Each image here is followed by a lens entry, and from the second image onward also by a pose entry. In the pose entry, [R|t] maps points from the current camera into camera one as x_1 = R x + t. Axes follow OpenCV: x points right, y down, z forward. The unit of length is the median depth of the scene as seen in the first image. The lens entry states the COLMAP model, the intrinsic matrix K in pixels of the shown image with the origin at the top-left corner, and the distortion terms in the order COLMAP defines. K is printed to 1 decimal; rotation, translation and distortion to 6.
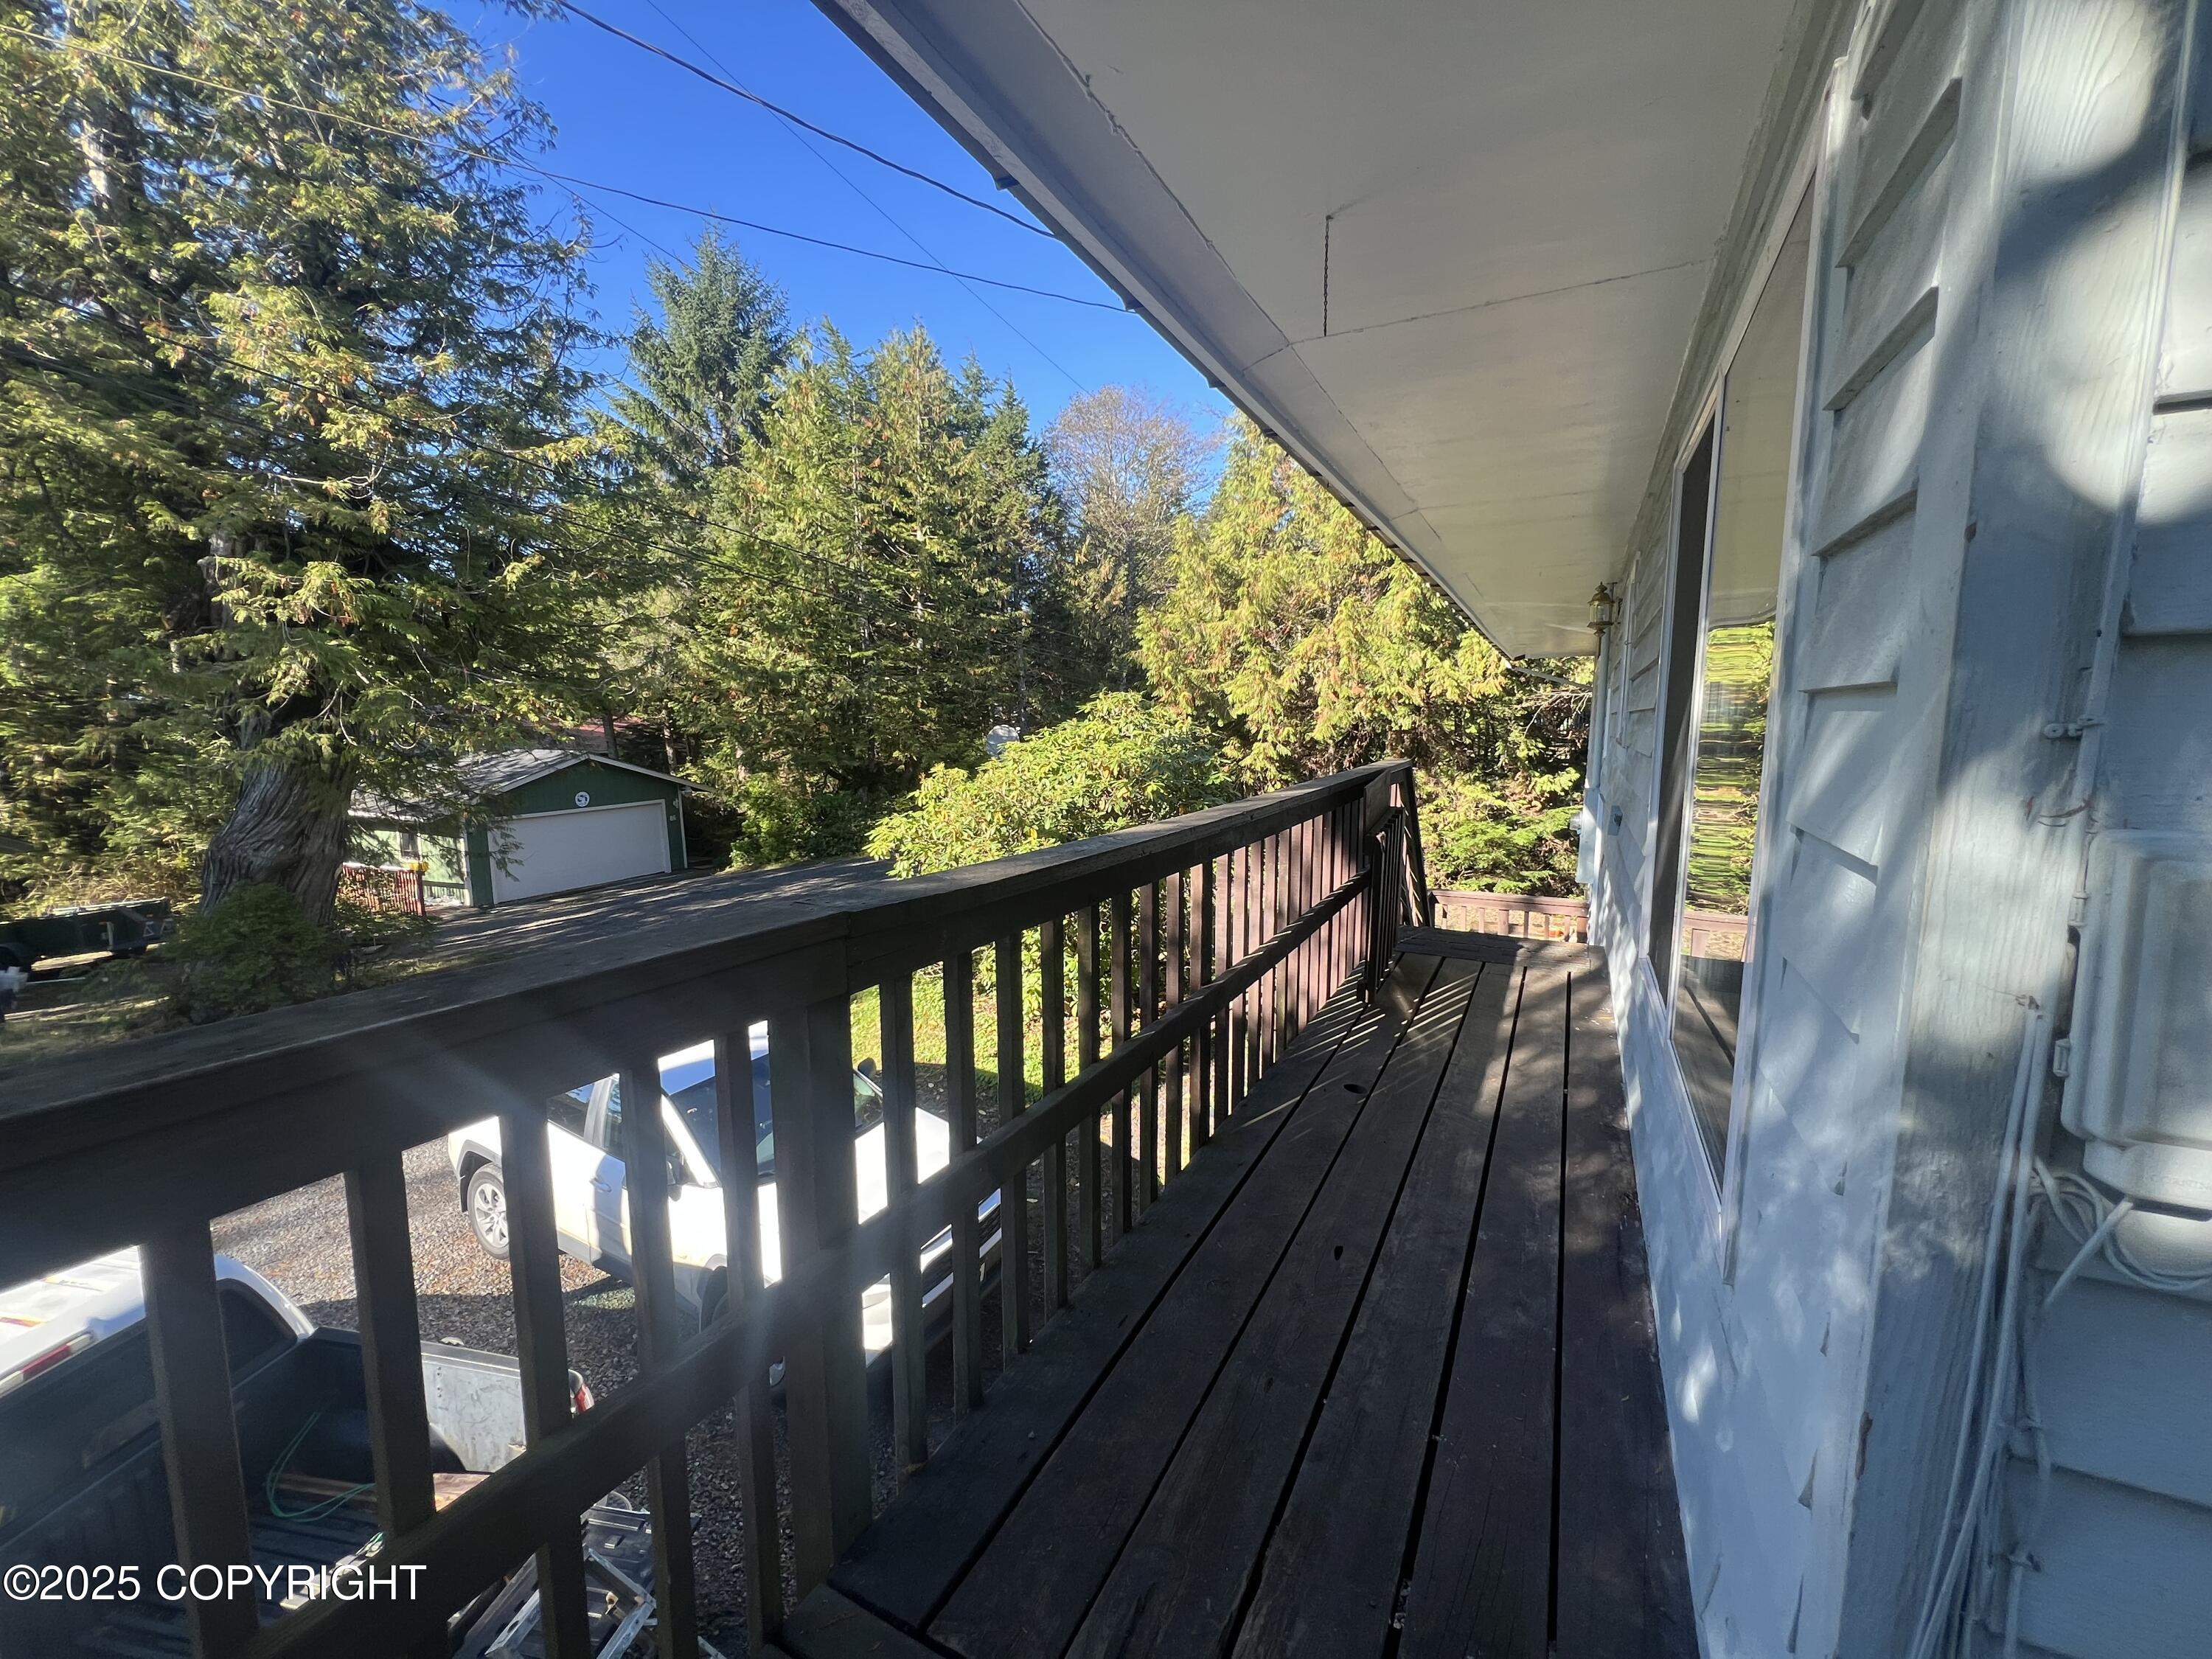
lens RADIAL K [[885.3, 0, 1103.5], [0, 885.3, 825.7], [0, 0, 1]] dist [-0.001180, -0.000182]
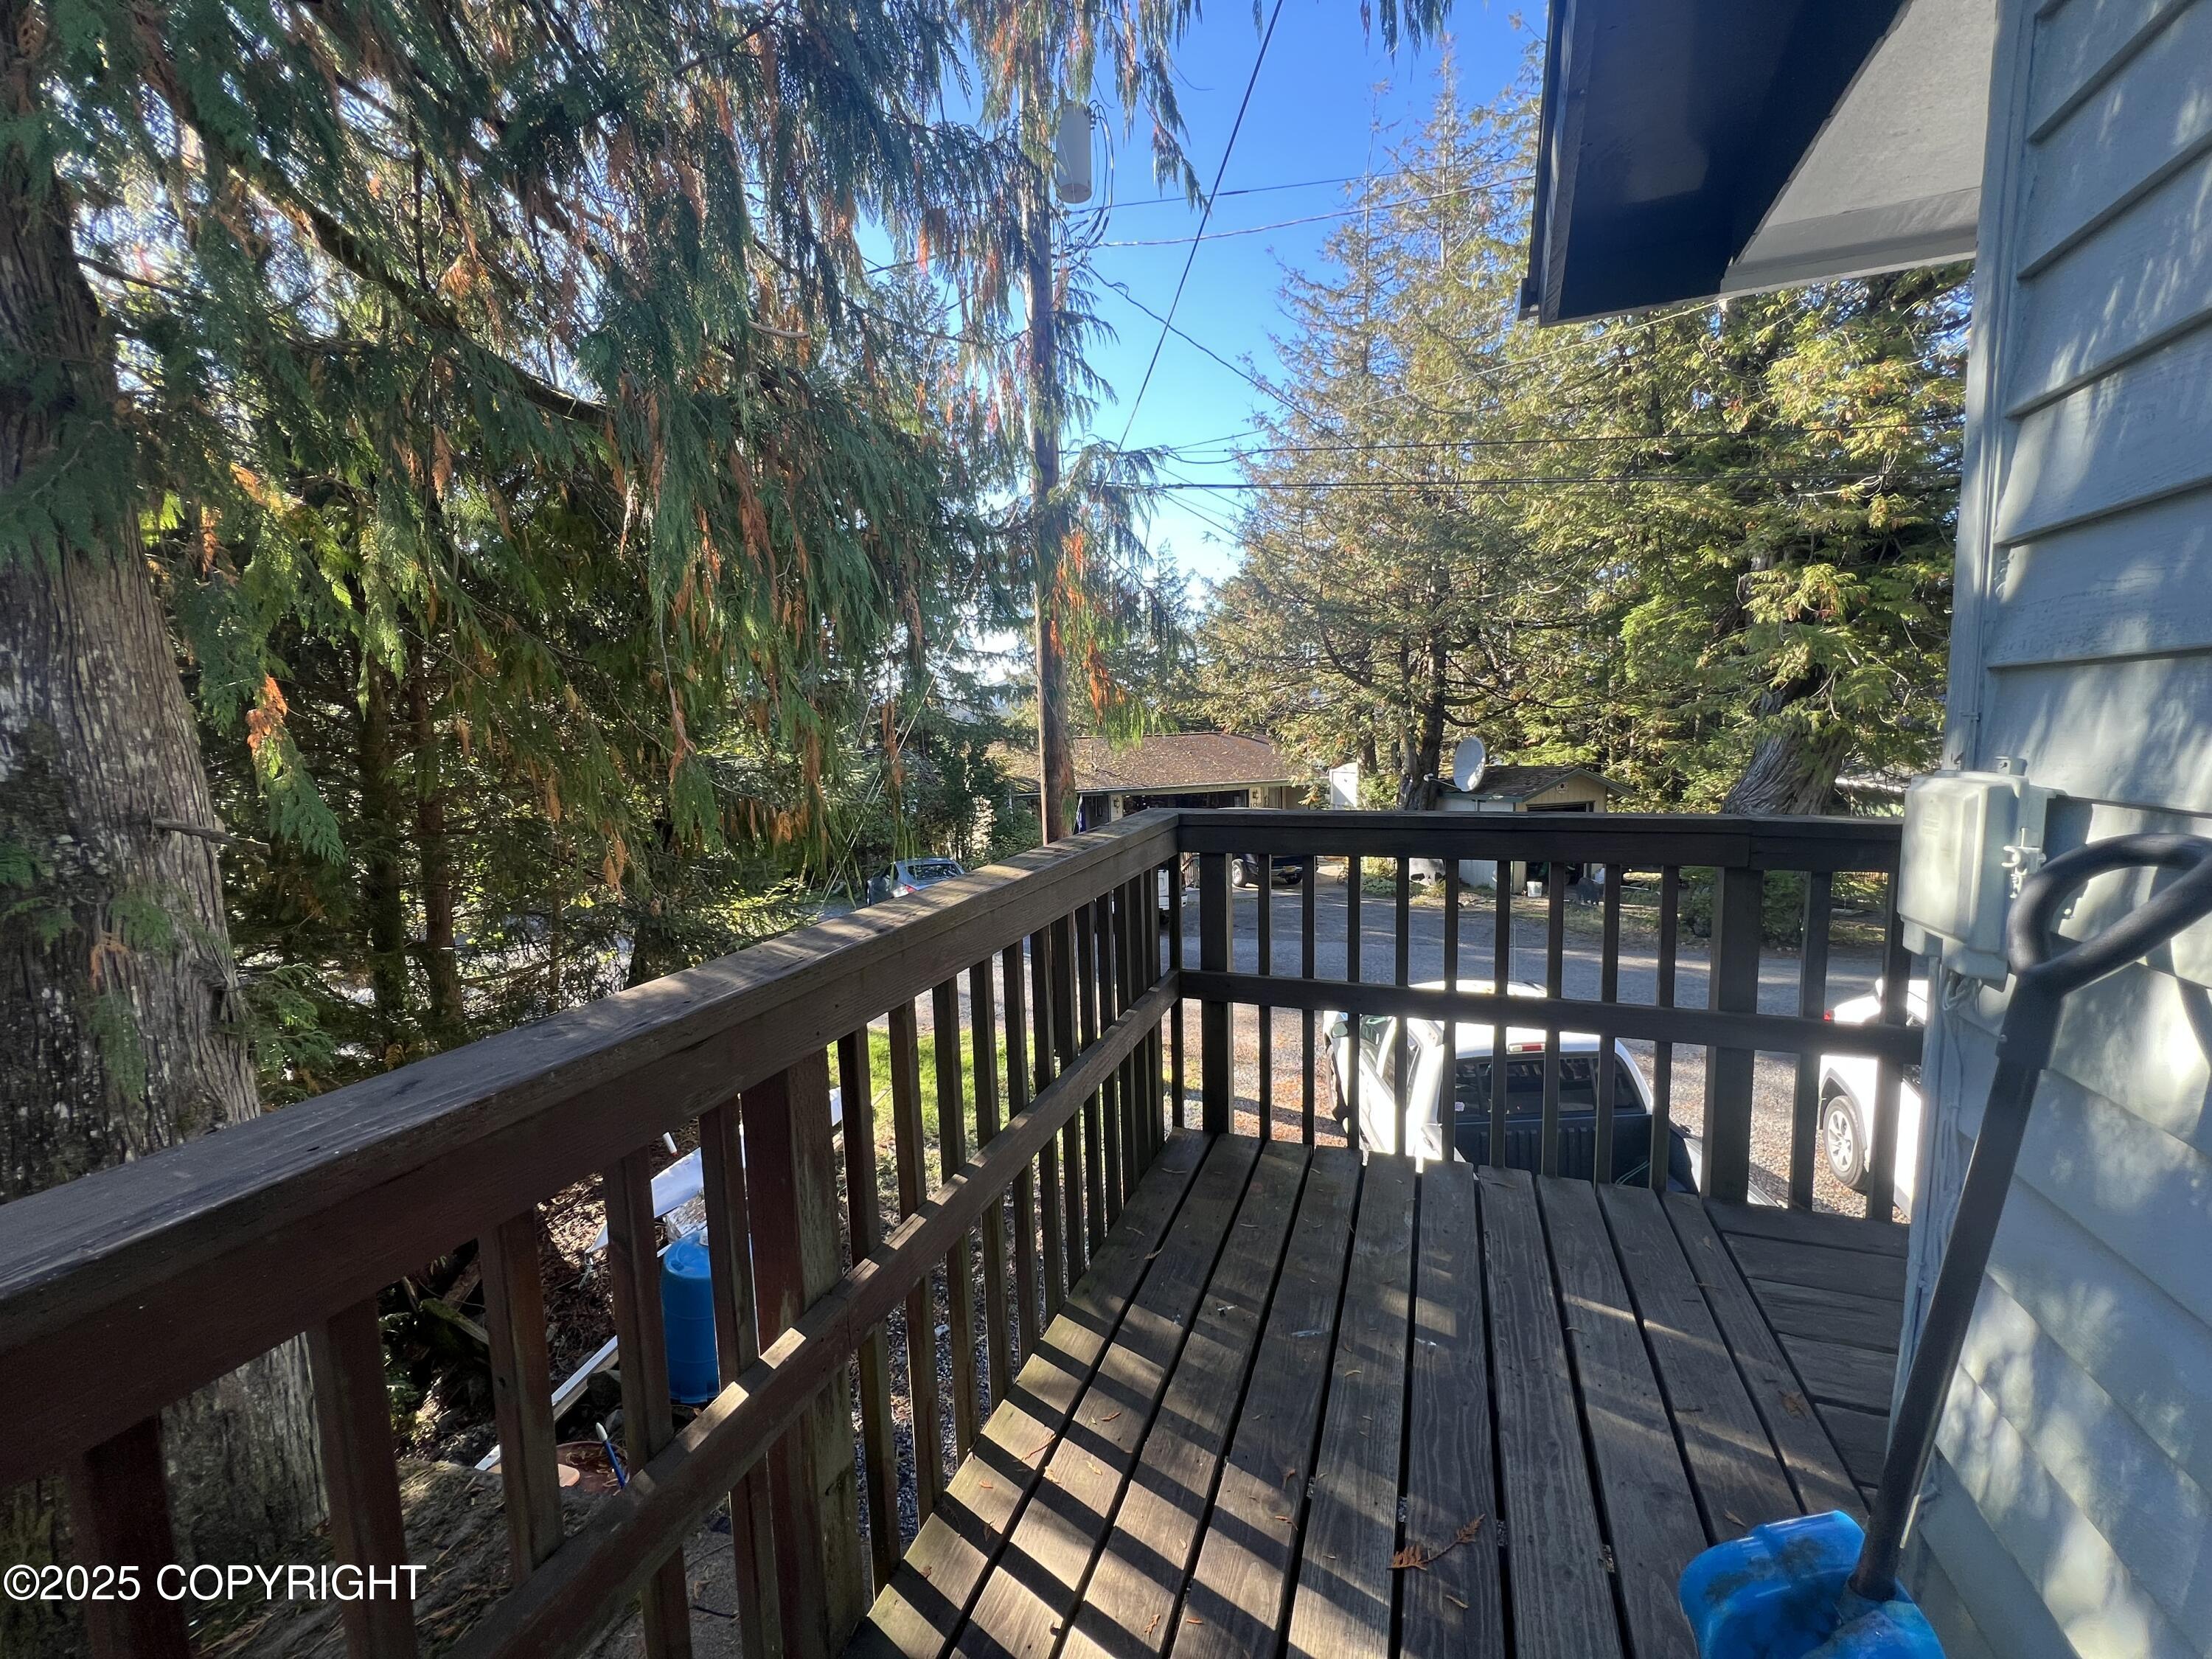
lens RADIAL K [[885.3, 0, 1105.5], [0, 885.3, 825.0], [0, 0, 1]] dist [-0.001180, -0.000182]
pose [[0.128522, 0.108647, -0.985737, 0.172213], [-0.080466, 0.991846, 0.098829, 0.005119], [0.988437, 0.066616, 0.136217, -0.068513]]
